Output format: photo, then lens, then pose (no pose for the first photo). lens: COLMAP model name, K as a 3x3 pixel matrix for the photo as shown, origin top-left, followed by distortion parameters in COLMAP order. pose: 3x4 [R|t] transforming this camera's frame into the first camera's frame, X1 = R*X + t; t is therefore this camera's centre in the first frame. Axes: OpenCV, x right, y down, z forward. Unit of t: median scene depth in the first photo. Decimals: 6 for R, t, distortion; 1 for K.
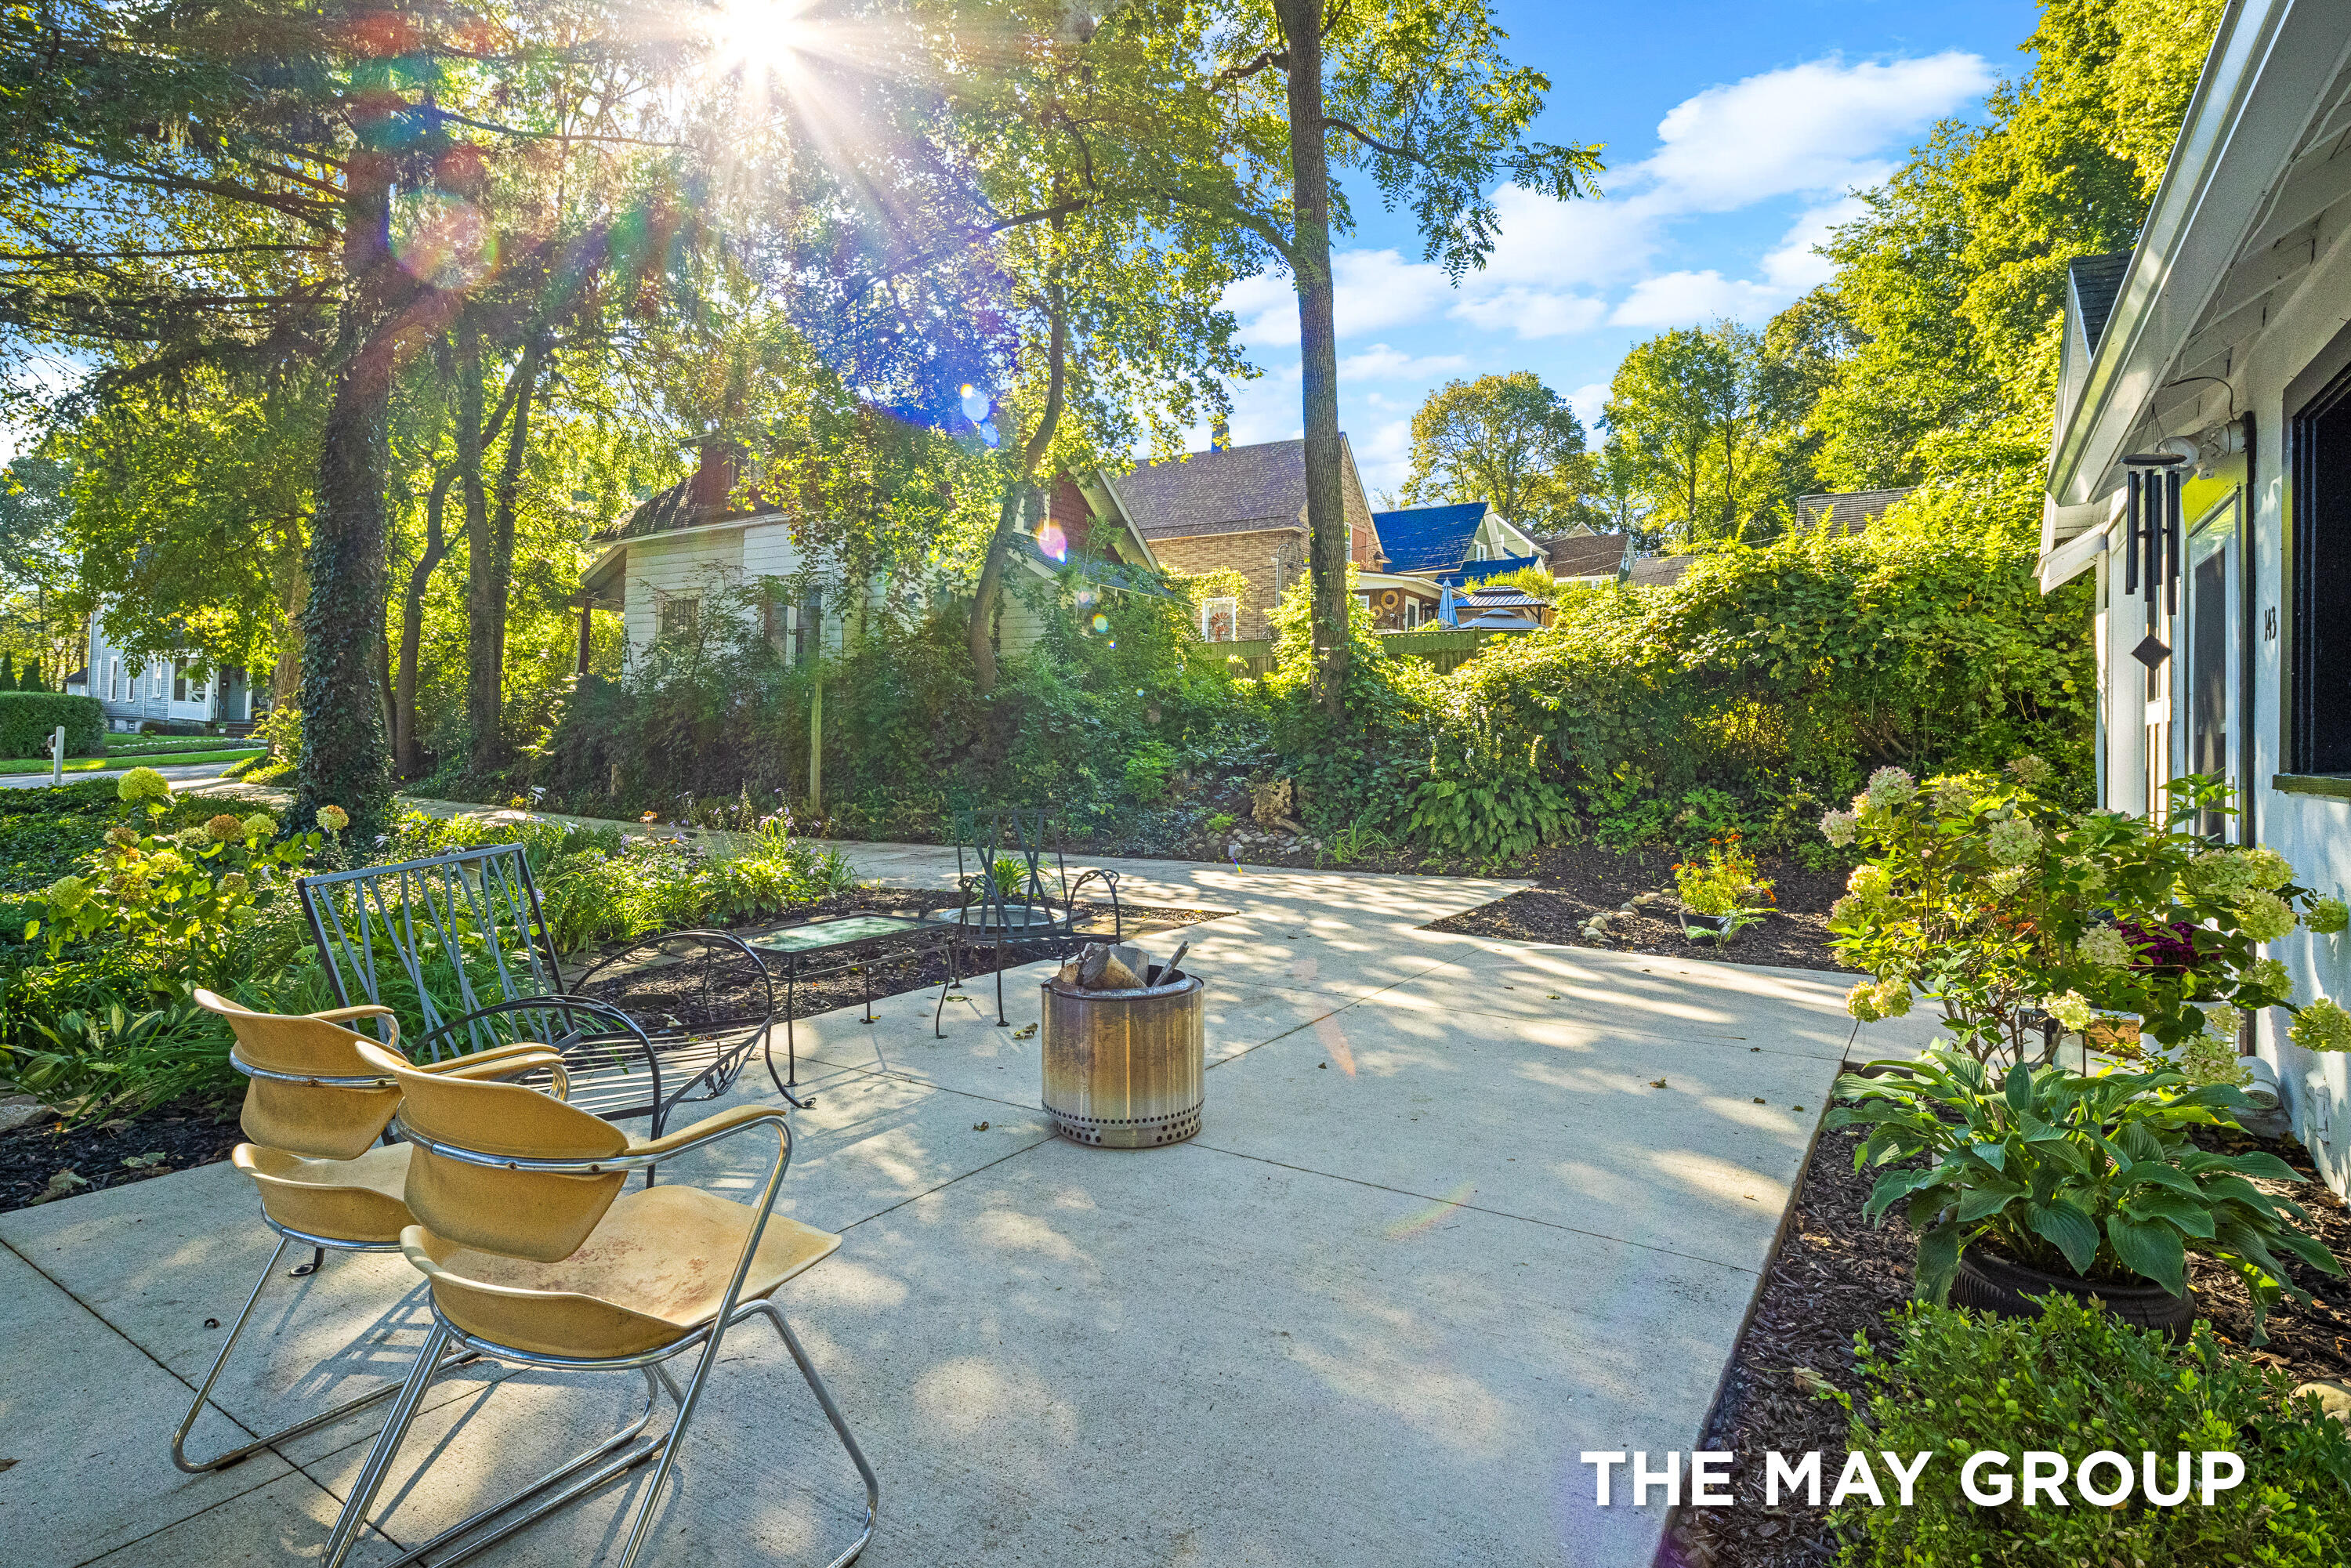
lens RADIAL K [[1171.6, 0, 1143.9], [0, 1171.6, 741.9], [0, 0, 1]] dist [-0.002561, -0.001371]
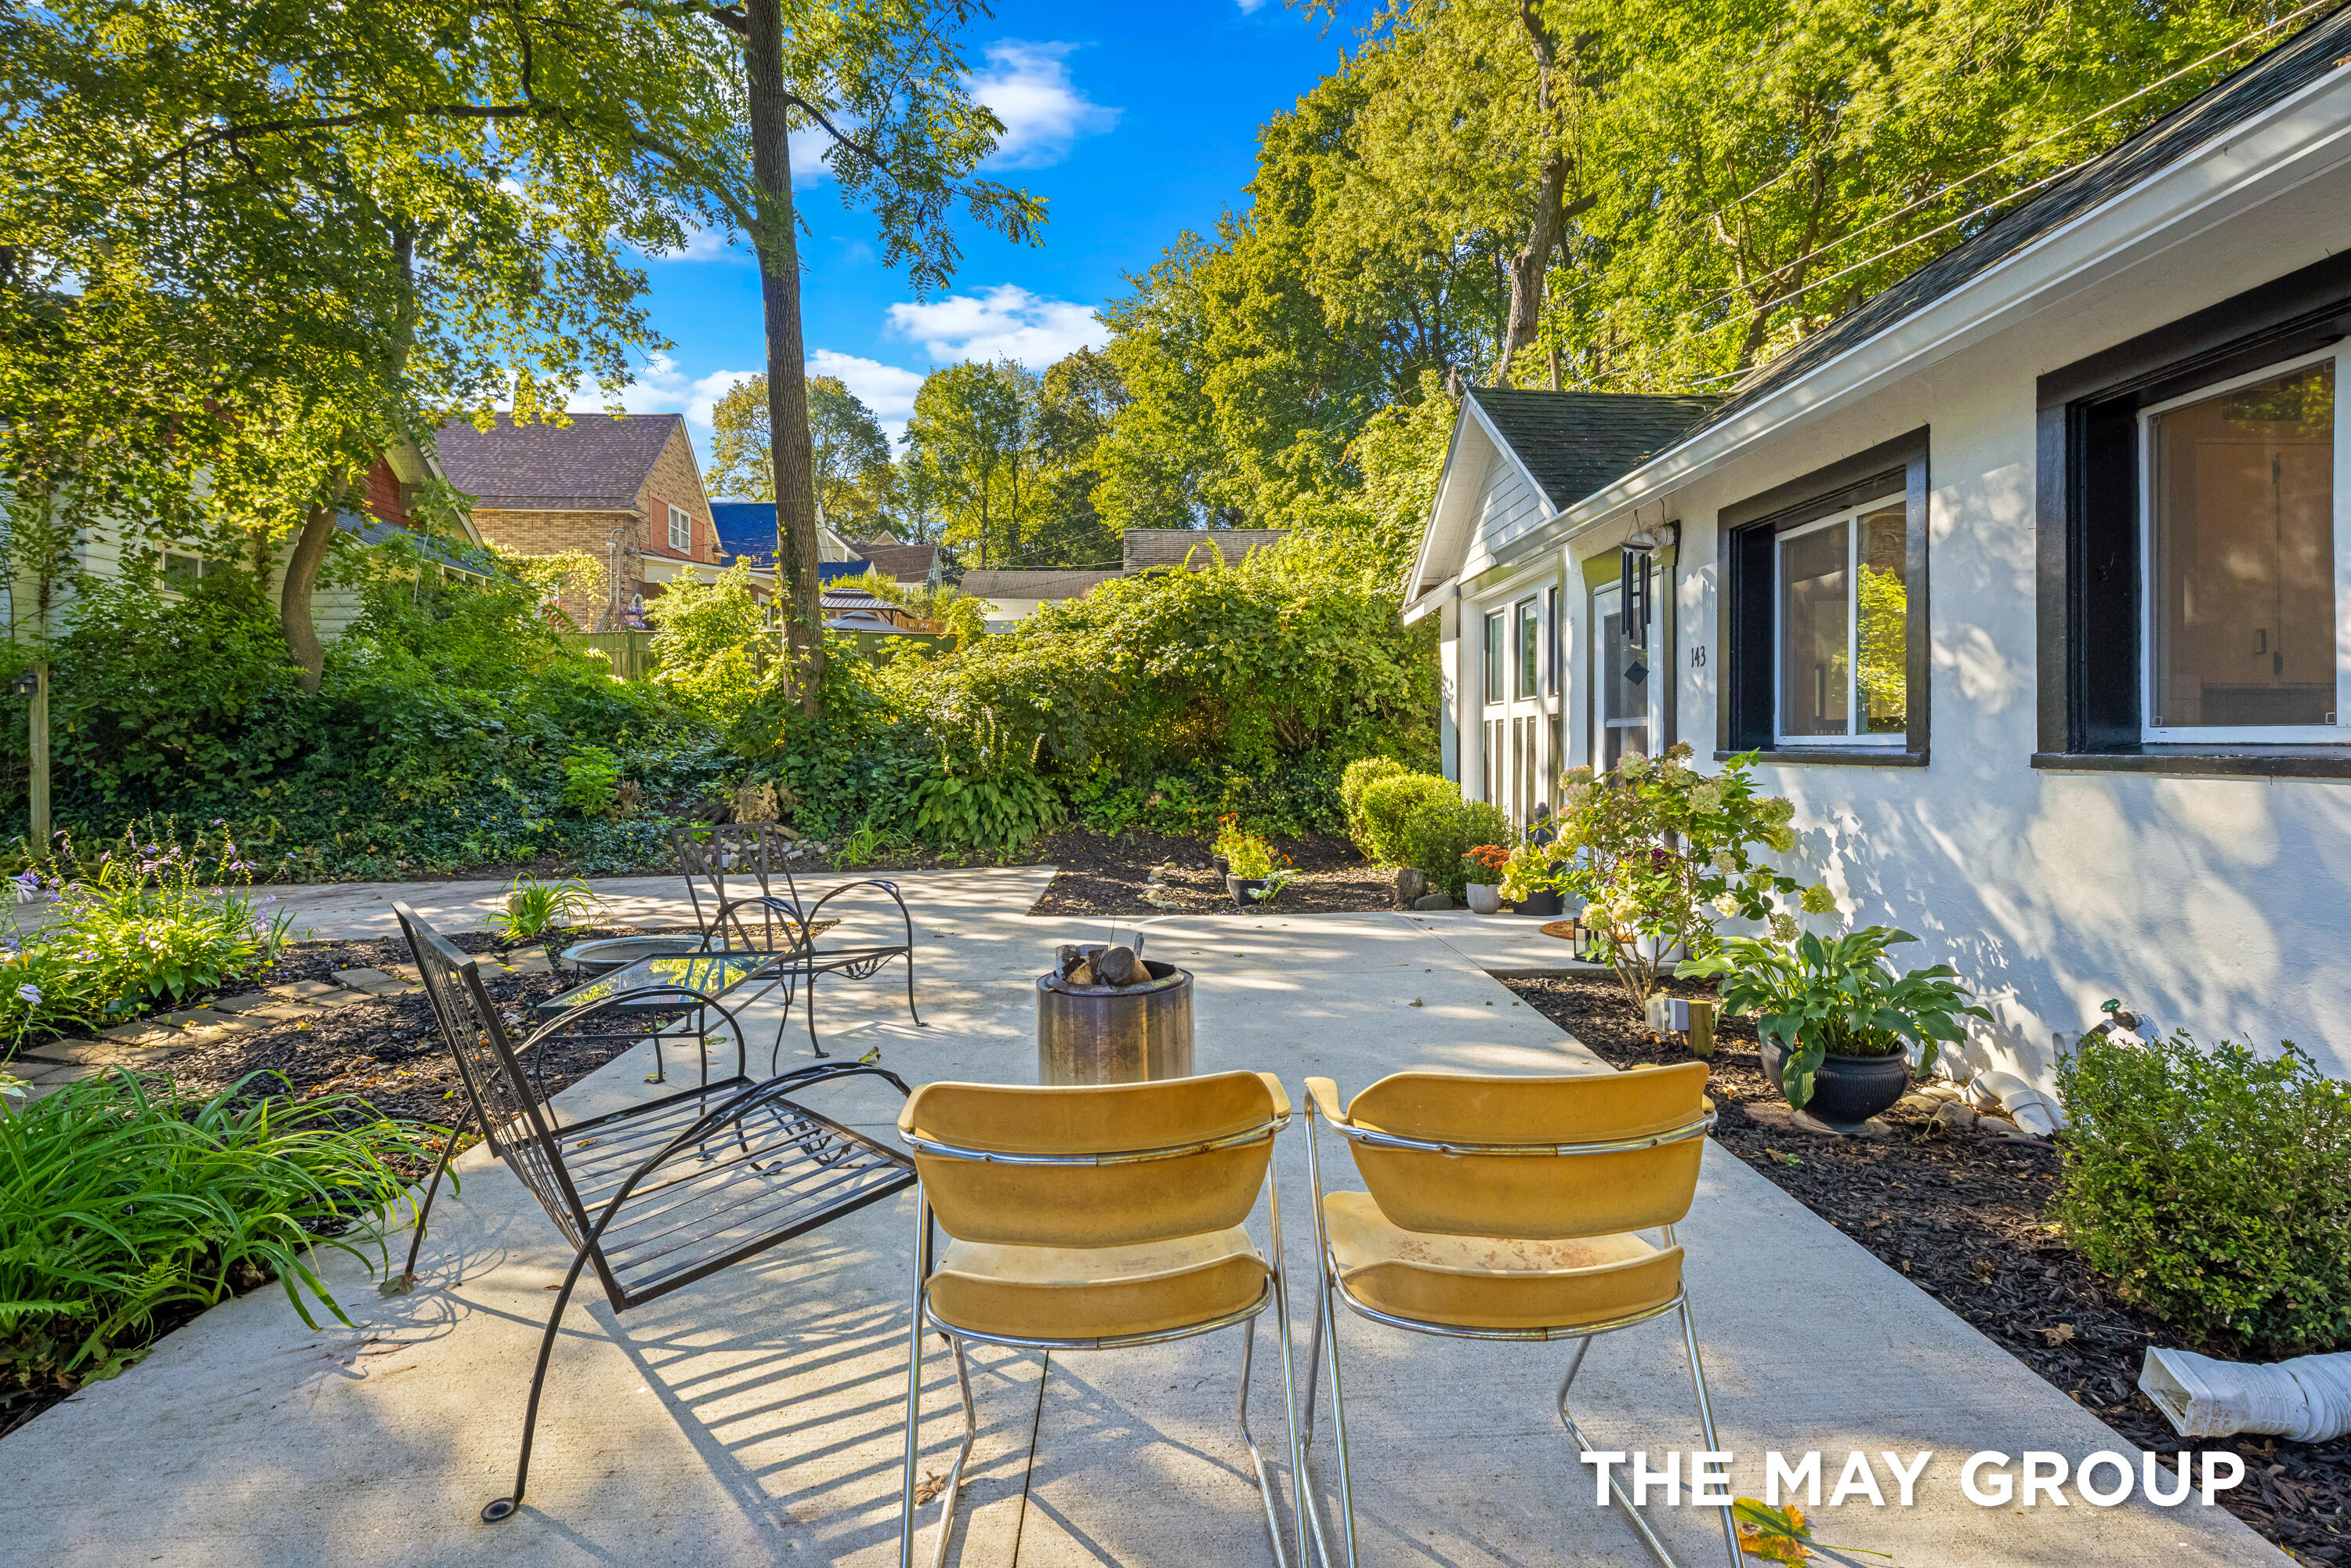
lens RADIAL K [[1151.3, 0, 1166.4], [0, 1151.3, 760.0], [0, 0, 1]] dist [0.003528, -0.000259]
pose [[0.814634, -0.026556, 0.579367, -0.078188], [0.016495, 0.999608, 0.022625, -0.001315], [-0.579741, -0.008874, 0.814753, 0.021145]]
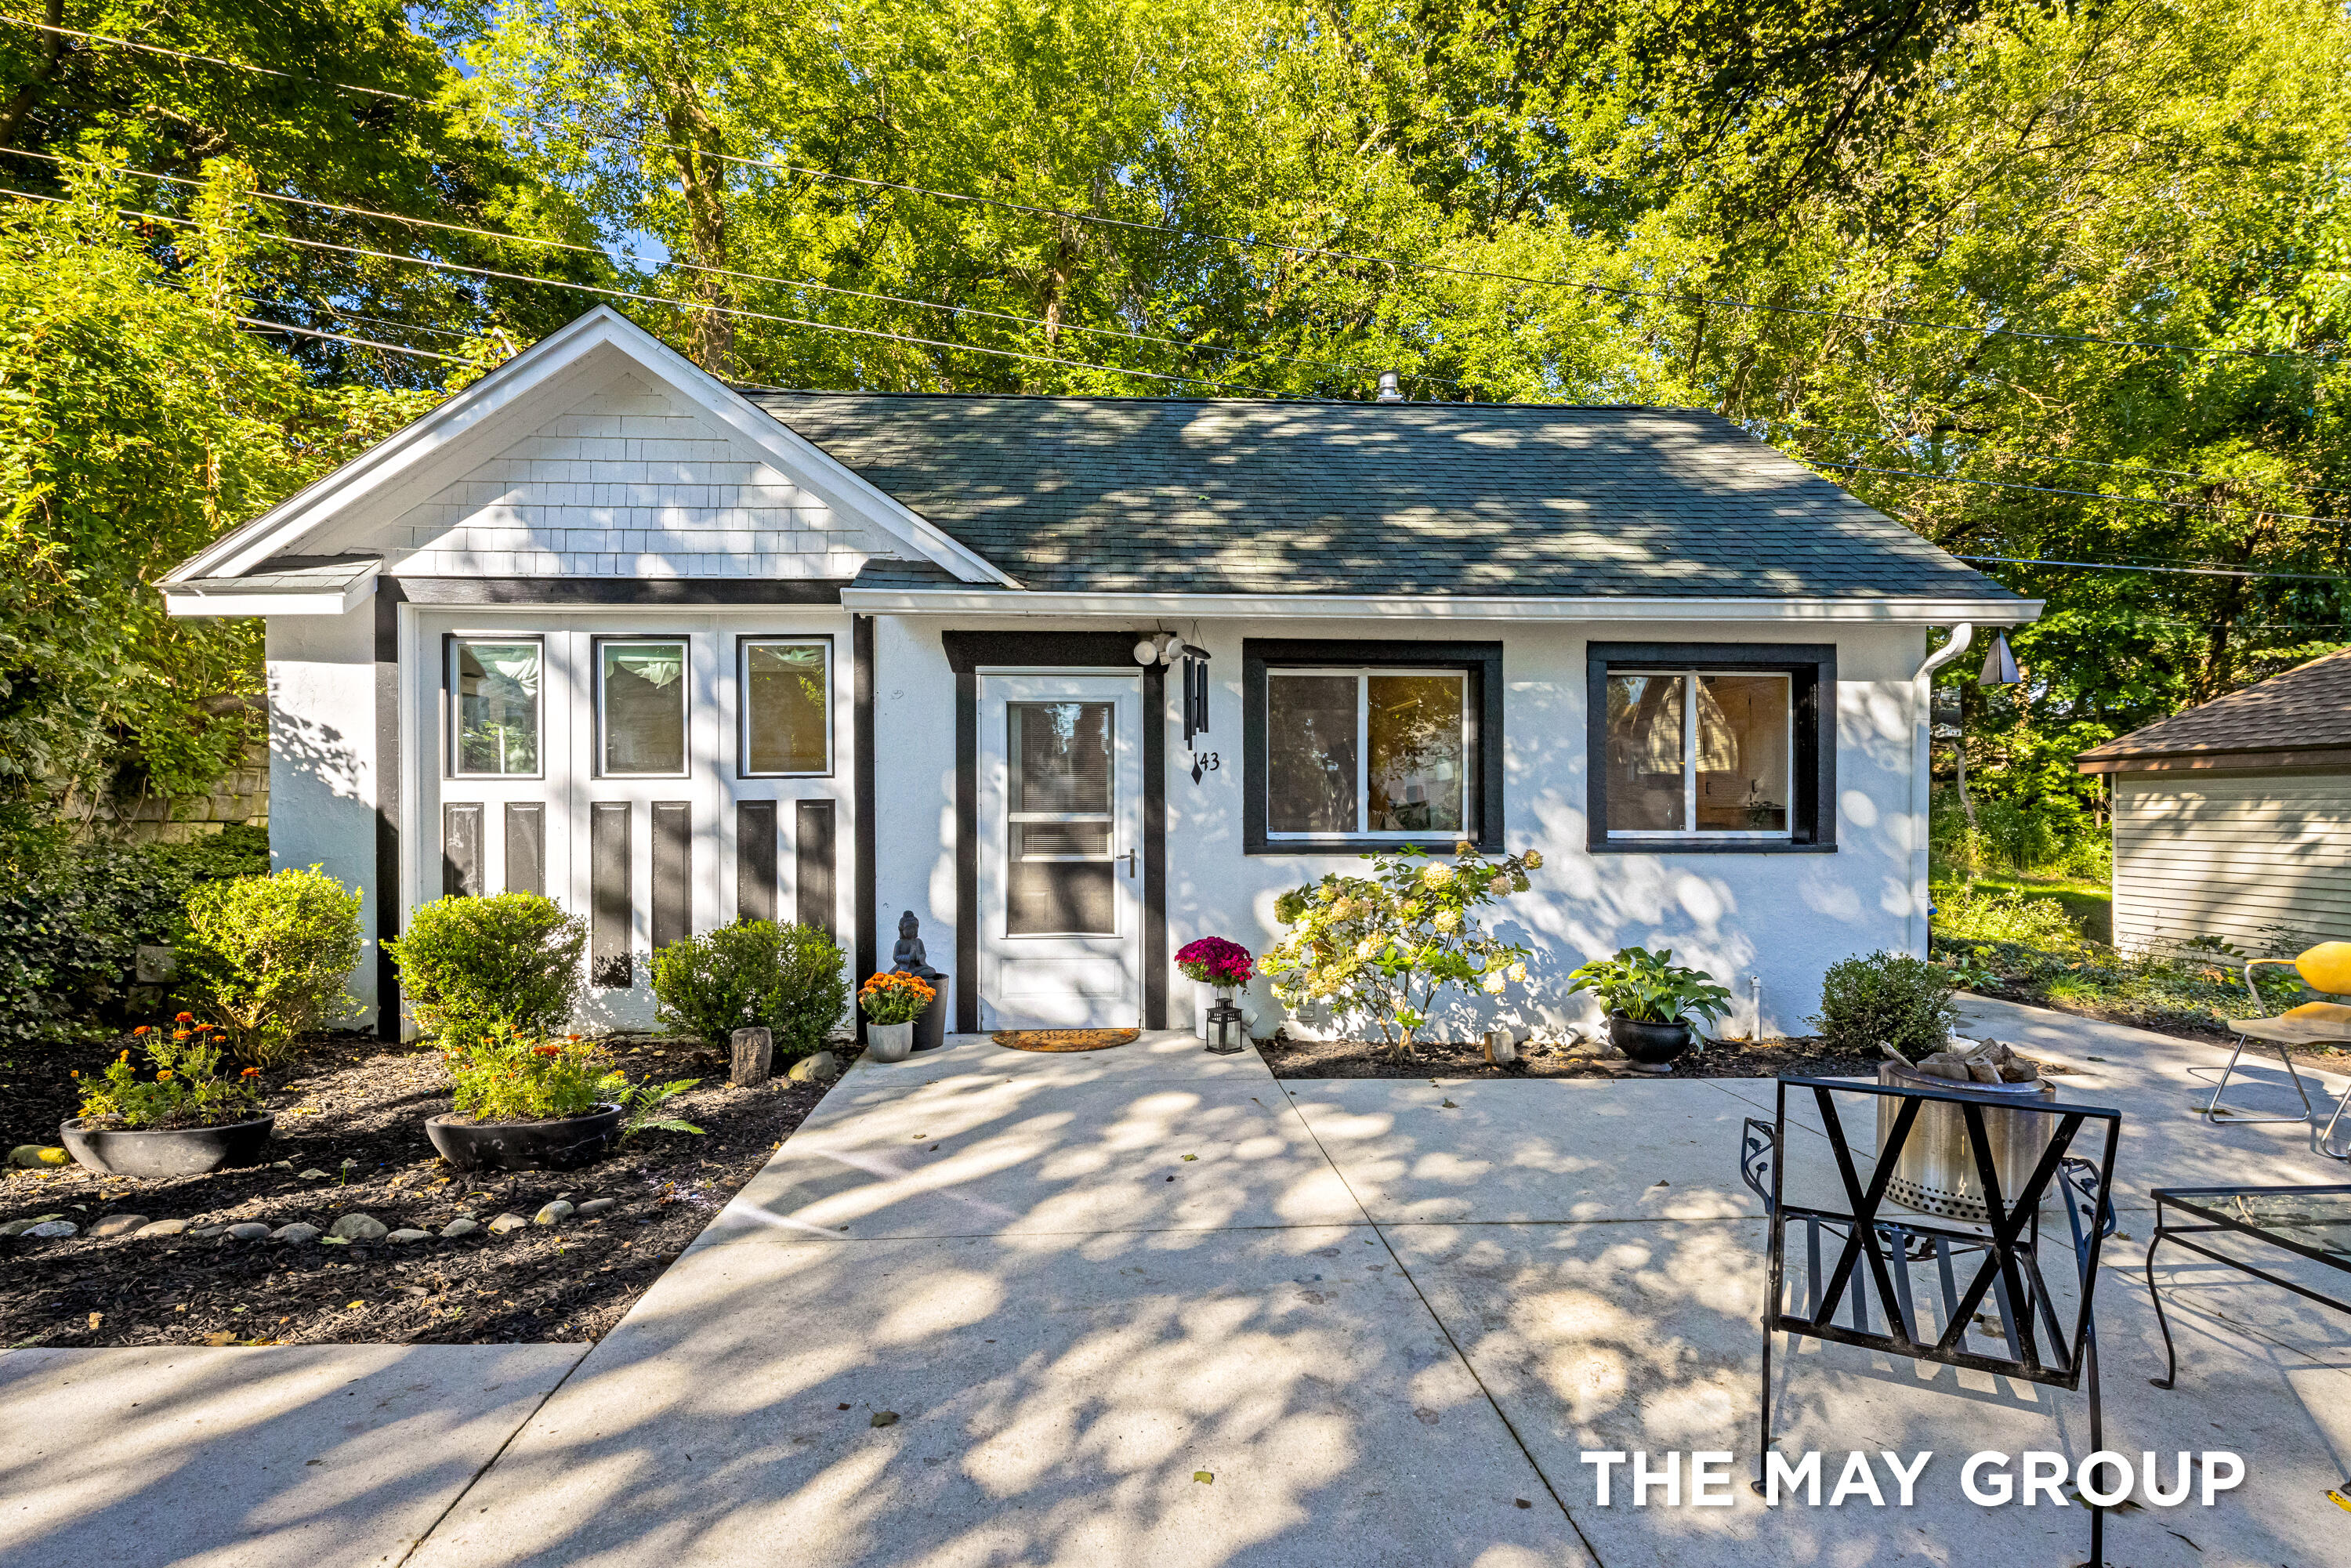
lens RADIAL K [[1160.4, 0, 1177.8], [0, 1160.4, 808.5], [0, 0, 1]] dist [0.001221, 0.000233]
pose [[-0.621811, -0.018867, 0.782940, -0.058231], [-0.011013, 0.999822, 0.015346, -0.008468], [-0.783090, 0.000920, -0.621907, 0.315277]]
